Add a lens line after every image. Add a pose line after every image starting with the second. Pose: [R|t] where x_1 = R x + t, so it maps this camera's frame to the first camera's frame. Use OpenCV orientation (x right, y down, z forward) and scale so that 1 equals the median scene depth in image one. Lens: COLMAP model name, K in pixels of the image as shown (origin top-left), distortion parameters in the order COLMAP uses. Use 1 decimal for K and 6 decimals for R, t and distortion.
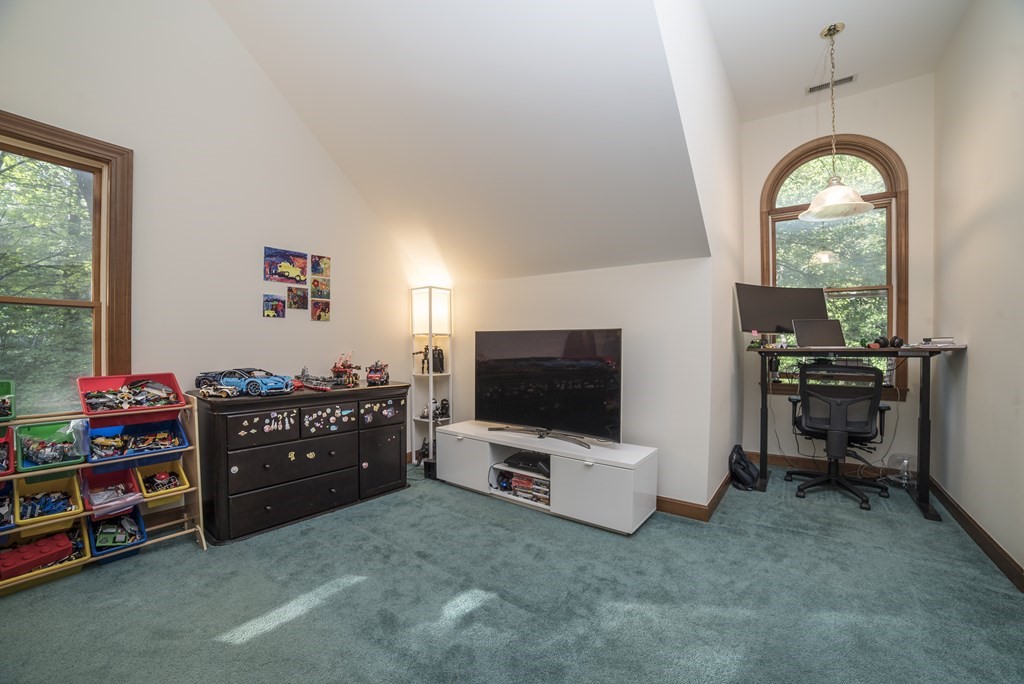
lens RADIAL K [[416.0, 0, 513.7], [0, 416.0, 346.1], [0, 0, 1]] dist [-0.104179, 0.035639]
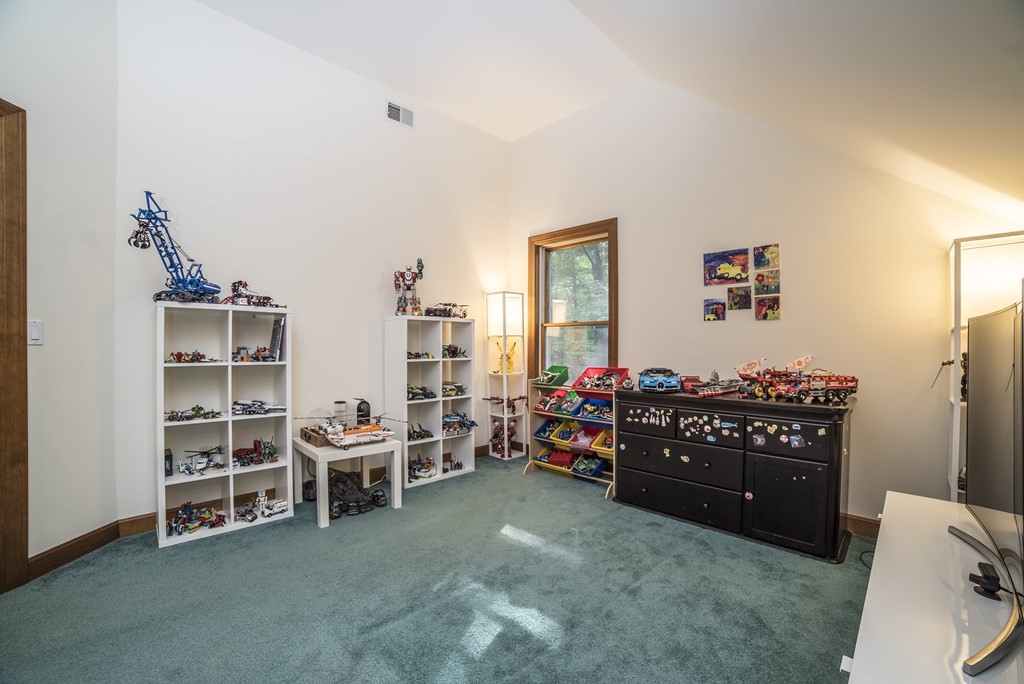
lens RADIAL K [[416.0, 0, 513.7], [0, 416.0, 346.1], [0, 0, 1]] dist [-0.104179, 0.035639]
pose [[-0.141941, -0.007378, -0.989848, 0.492474], [-0.007667, 0.999950, -0.006354, 0.002928], [0.989845, 0.006687, -0.141990, 0.650580]]
